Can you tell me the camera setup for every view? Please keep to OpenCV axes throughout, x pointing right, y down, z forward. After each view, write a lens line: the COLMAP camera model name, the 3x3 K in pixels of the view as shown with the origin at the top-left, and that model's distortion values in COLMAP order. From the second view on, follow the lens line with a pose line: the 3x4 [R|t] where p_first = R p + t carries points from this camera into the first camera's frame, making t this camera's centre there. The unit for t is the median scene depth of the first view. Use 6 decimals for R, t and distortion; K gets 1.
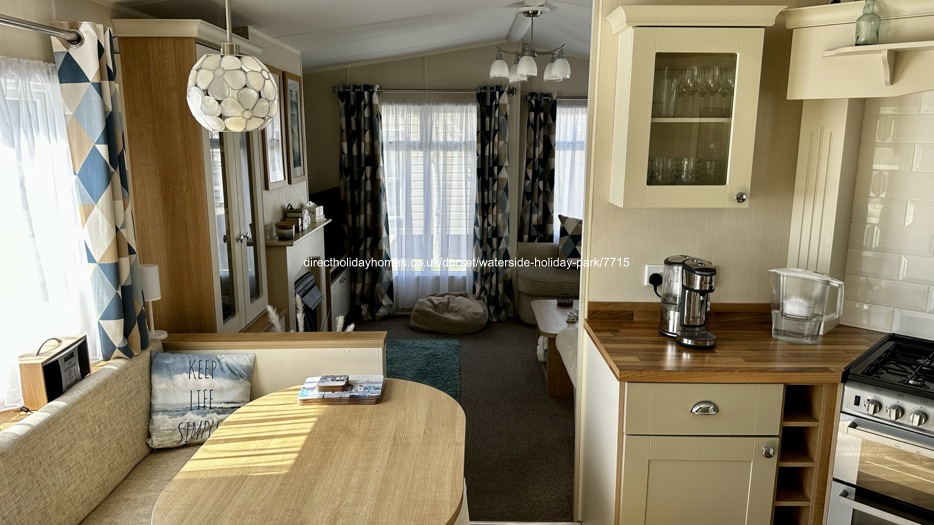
lens RADIAL K [[652.4, 0, 468.6], [0, 652.4, 263.9], [0, 0, 1]] dist [0.164454, -0.309889]
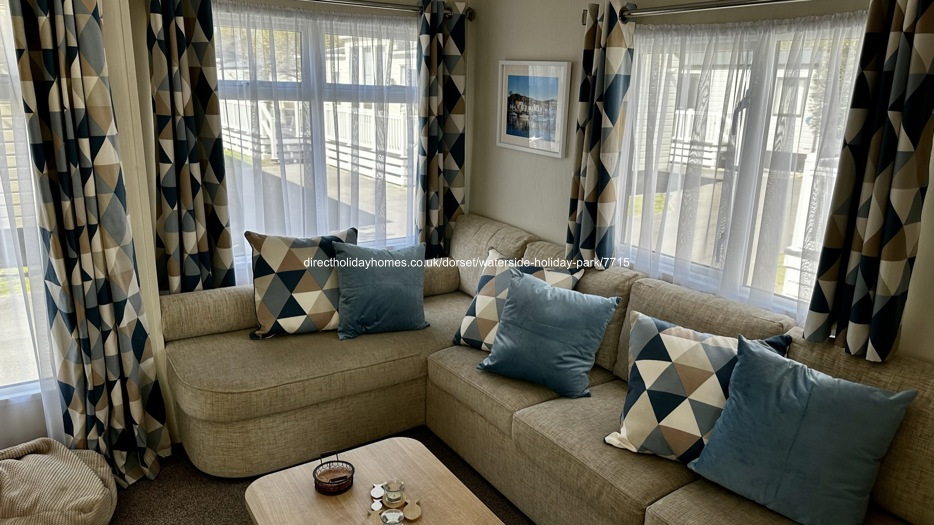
lens RADIAL K [[658.9, 0, 467.0], [0, 658.9, 262.5], [0, 0, 1]] dist [0.024636, -0.039327]
pose [[0.839000, -0.130994, 0.528128, 0.013417], [0.089438, 0.990588, 0.103617, -0.092128], [-0.536730, -0.039700, 0.842820, 0.511819]]
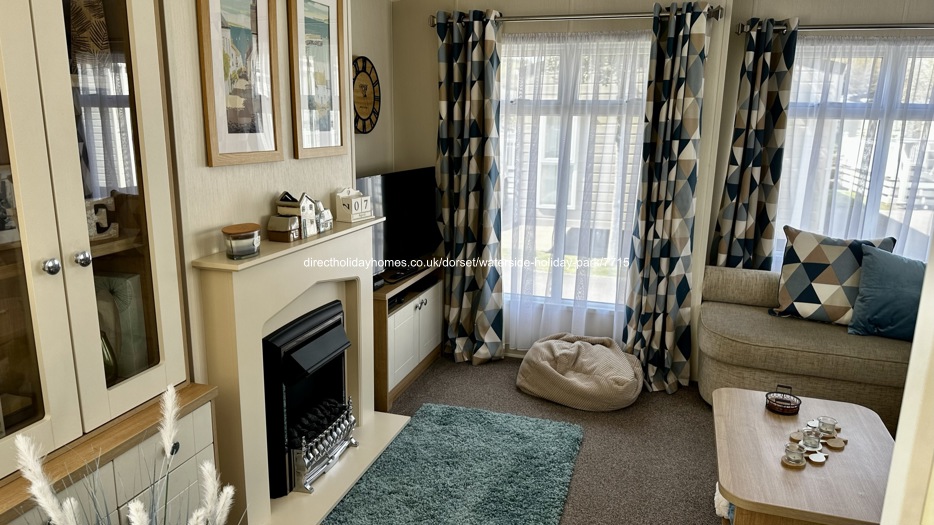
lens RADIAL K [[652.4, 0, 468.6], [0, 652.4, 263.9], [0, 0, 1]] dist [0.164454, -0.309889]
pose [[0.952153, 0.080519, -0.294824, 0.048376], [-0.072512, 0.996643, 0.038010, -0.044848], [0.296895, -0.014813, 0.954795, 0.357323]]
